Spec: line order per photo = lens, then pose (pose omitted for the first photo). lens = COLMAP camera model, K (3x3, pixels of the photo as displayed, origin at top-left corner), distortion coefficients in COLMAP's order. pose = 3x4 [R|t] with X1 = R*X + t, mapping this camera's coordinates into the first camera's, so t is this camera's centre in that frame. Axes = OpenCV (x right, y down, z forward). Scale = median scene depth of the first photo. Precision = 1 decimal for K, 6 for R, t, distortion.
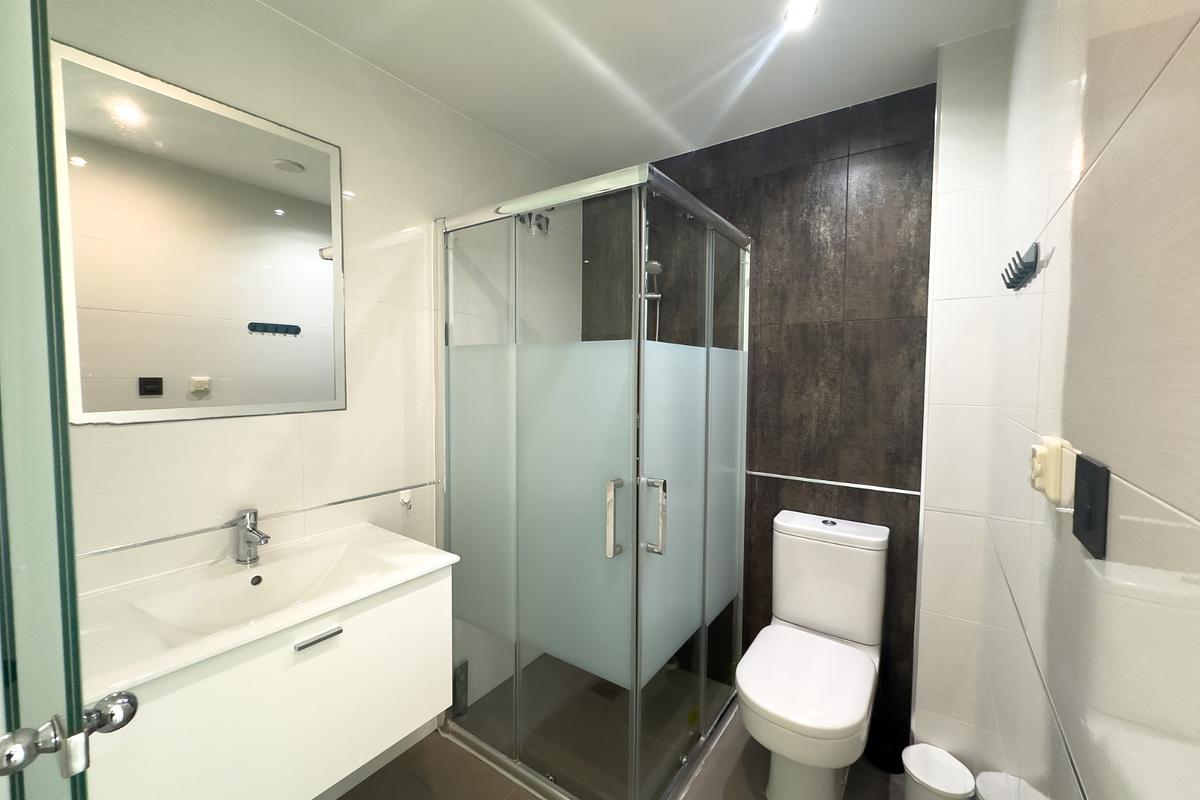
lens RADIAL K [[479.4, 0, 601.0], [0, 479.4, 395.8], [0, 0, 1]] dist [-0.000075, 0.000370]
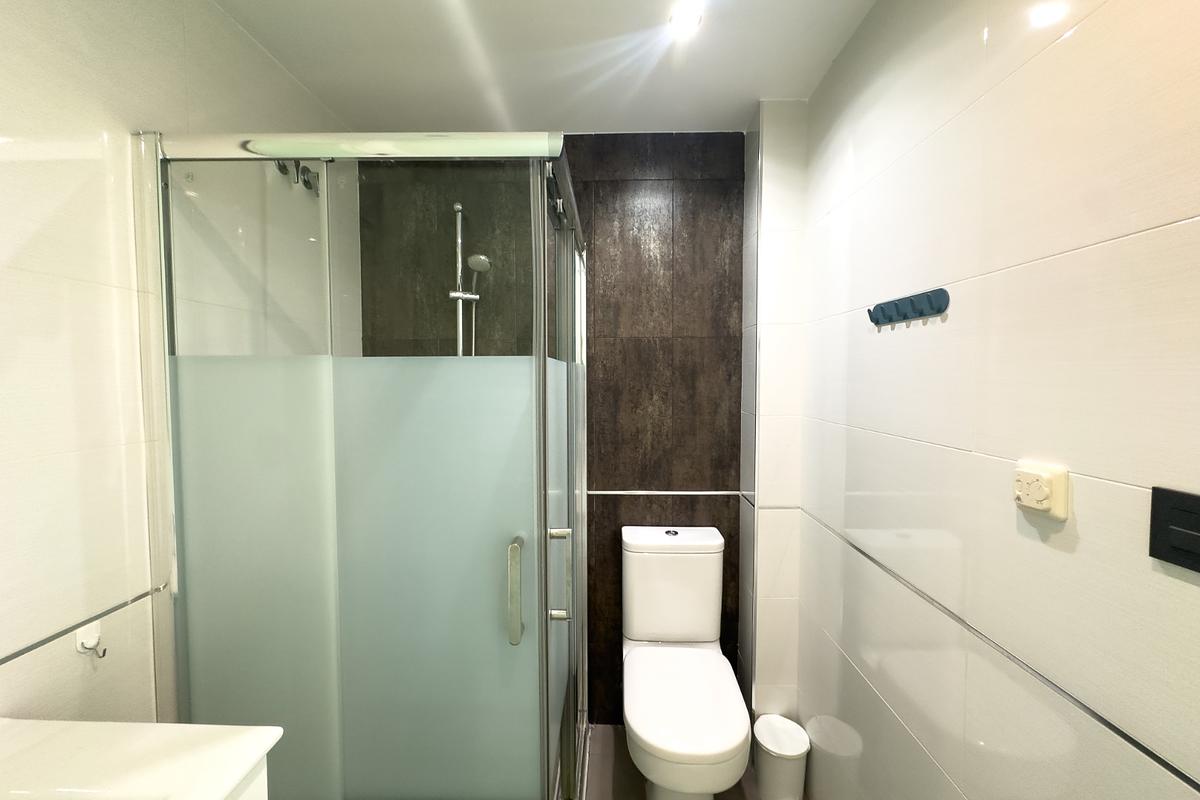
lens RADIAL K [[479.4, 0, 601.0], [0, 479.4, 395.8], [0, 0, 1]] dist [-0.000075, 0.000370]
pose [[0.831363, -0.031214, 0.554852, -0.207248], [0.033064, 0.999431, 0.006683, -0.040163], [-0.554745, 0.012790, 0.831922, 0.218697]]
